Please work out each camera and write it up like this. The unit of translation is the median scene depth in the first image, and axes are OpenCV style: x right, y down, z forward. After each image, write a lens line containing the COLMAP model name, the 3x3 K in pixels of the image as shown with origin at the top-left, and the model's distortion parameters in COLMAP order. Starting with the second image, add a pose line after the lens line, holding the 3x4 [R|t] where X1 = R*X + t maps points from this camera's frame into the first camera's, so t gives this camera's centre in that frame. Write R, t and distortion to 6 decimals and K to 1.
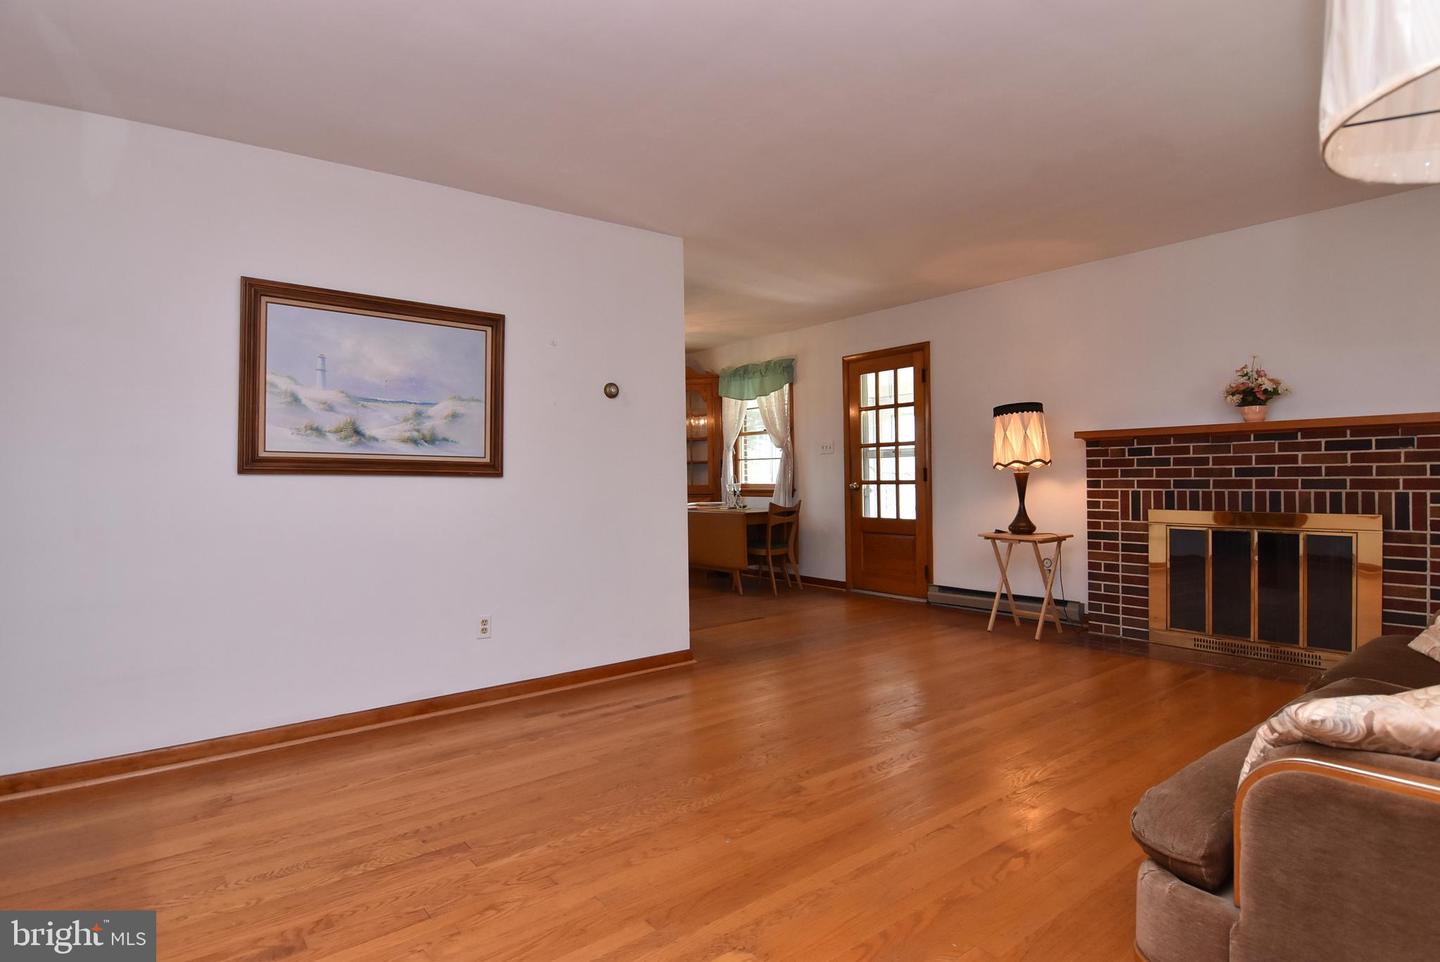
lens RADIAL K [[765.4, 0, 722.6], [0, 765.4, 481.2], [0, 0, 1]] dist [-0.007537, -0.010739]
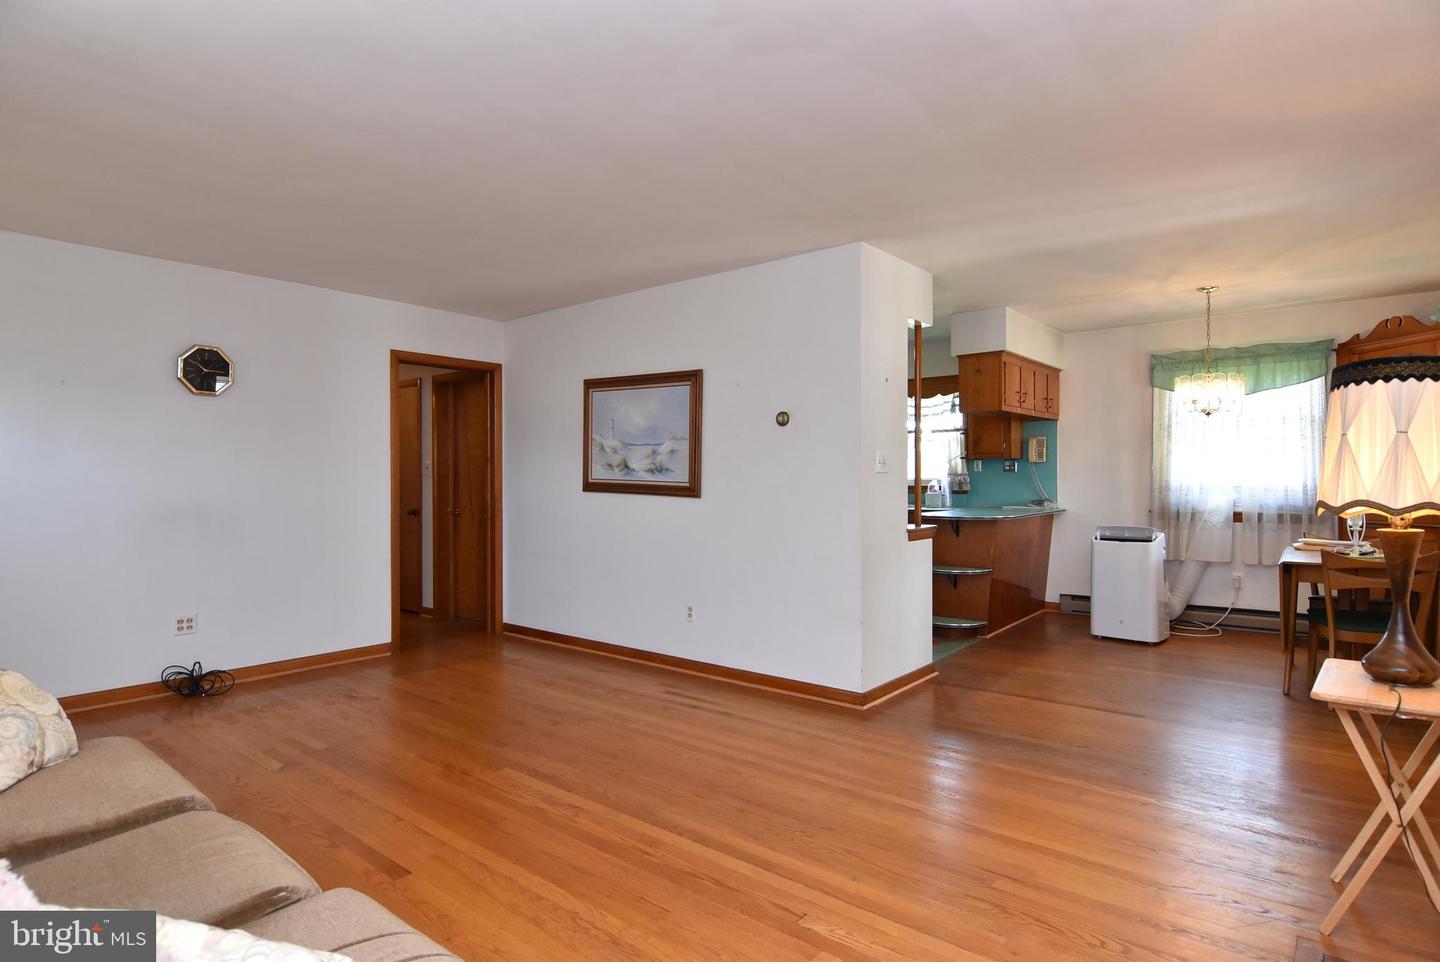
lens RADIAL K [[765.4, 0, 726.5], [0, 765.4, 482.0], [0, 0, 1]] dist [-0.007537, -0.010739]
pose [[0.220591, 0.021492, -0.975129, 0.730175], [-0.007926, 0.999764, 0.020242, -0.044180], [0.975334, 0.003264, 0.220710, 0.584079]]
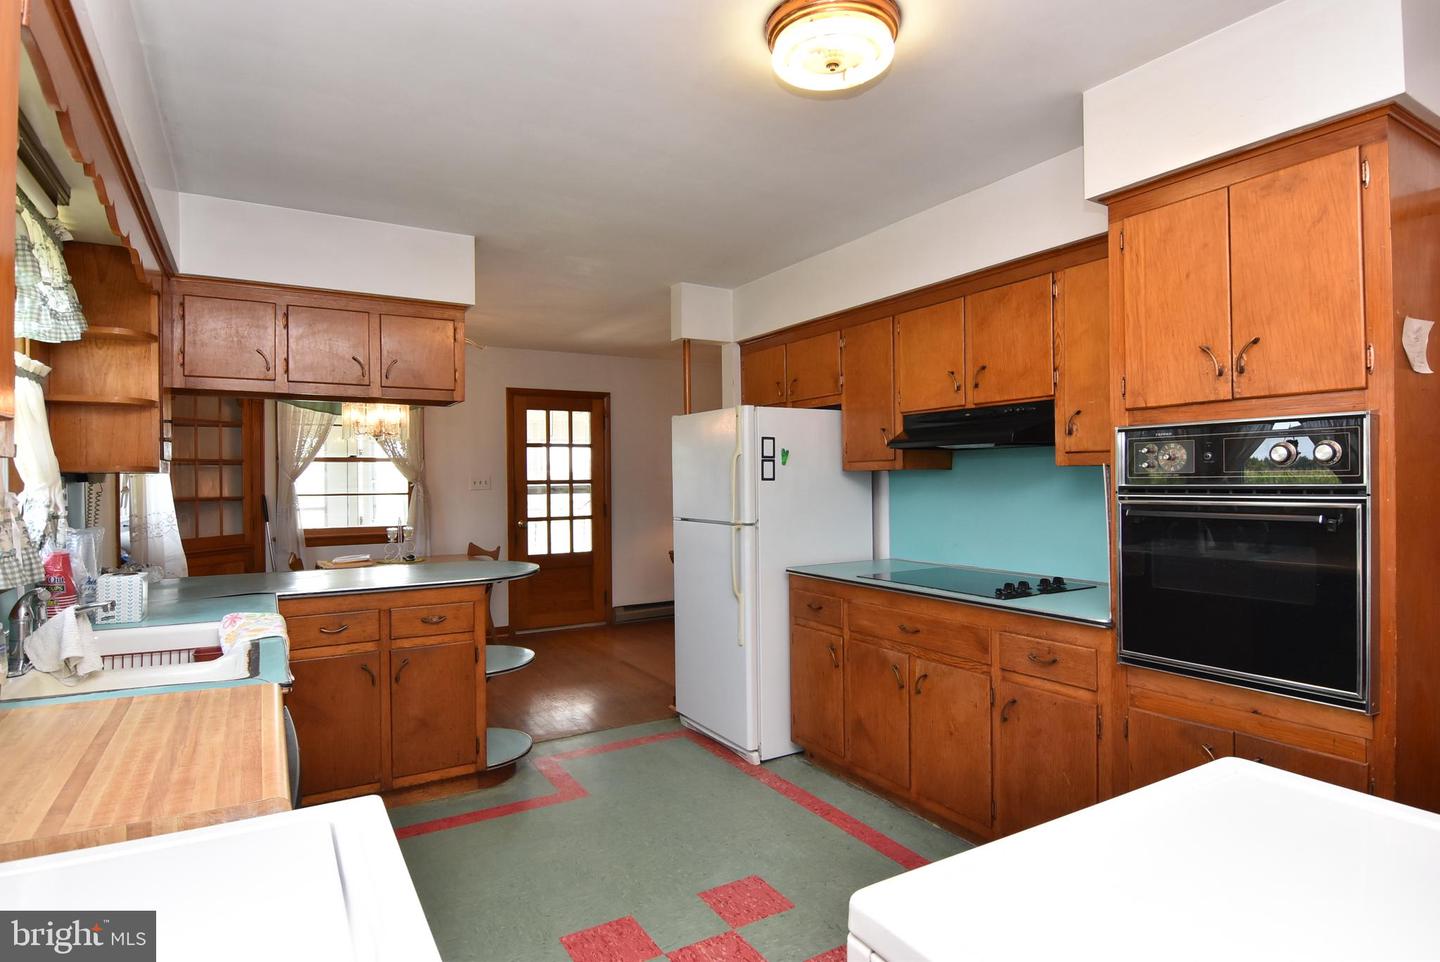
lens RADIAL K [[765.4, 0, 720.9], [0, 765.4, 478.0], [0, 0, 1]] dist [-0.007537, -0.010739]
pose [[0.123536, 0.019355, 0.992151, -1.056424], [0.017102, 0.999620, -0.021630, -0.036202], [-0.992193, 0.019640, 0.123158, 0.885488]]
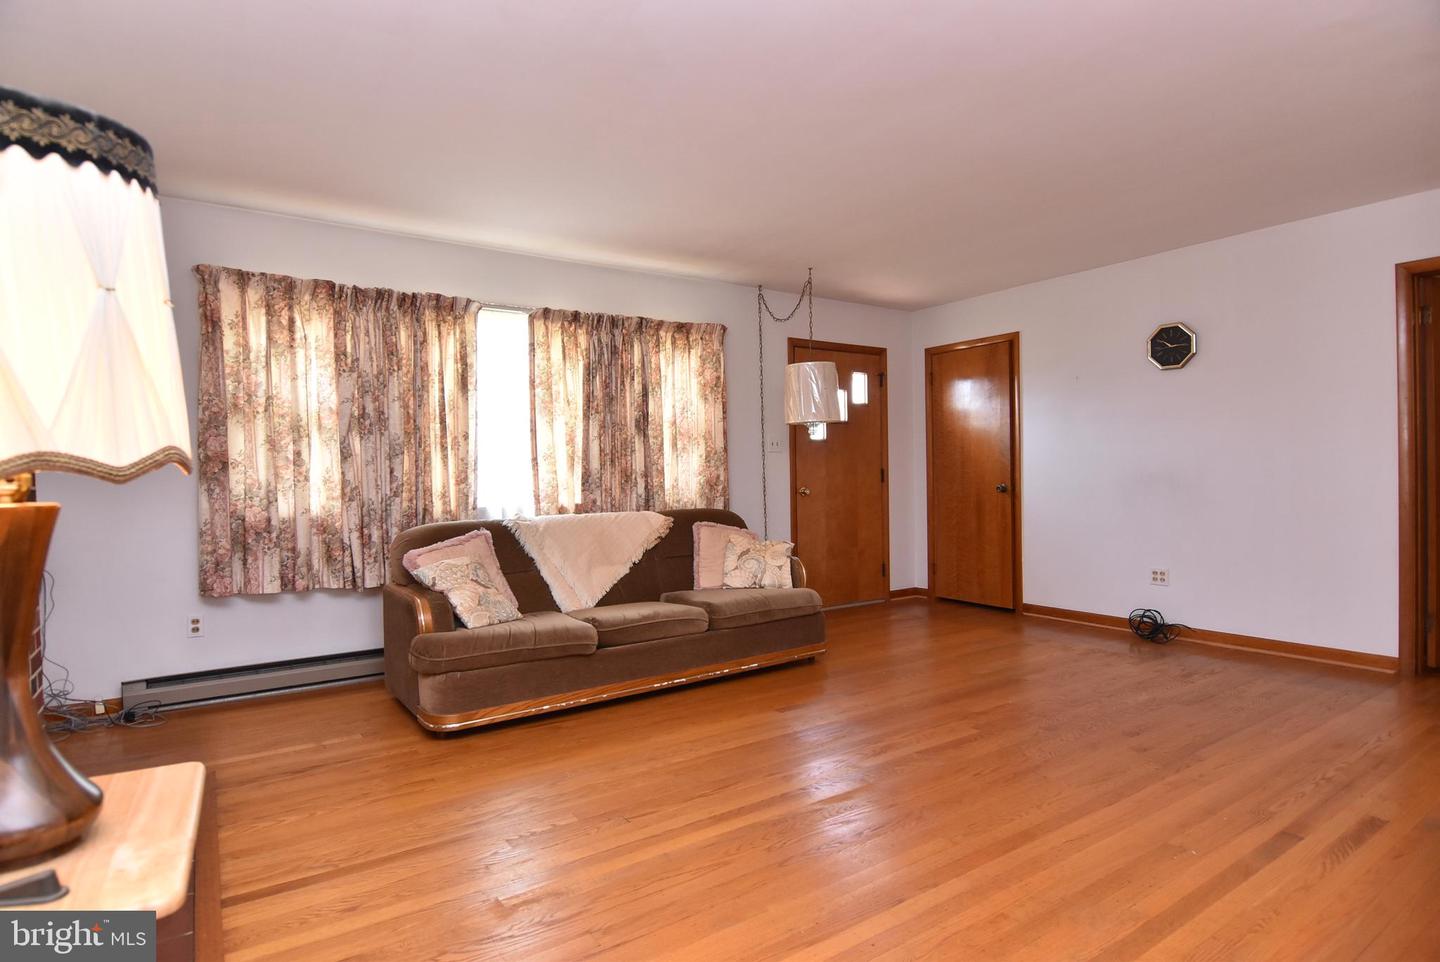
lens RADIAL K [[765.4, 0, 725.1], [0, 765.4, 477.8], [0, 0, 1]] dist [-0.007537, -0.010739]
pose [[-0.996821, 0.033520, 0.072272, 0.216953], [0.034334, 0.999360, 0.010041, -0.013794], [-0.071890, 0.012490, -0.997334, 1.207722]]
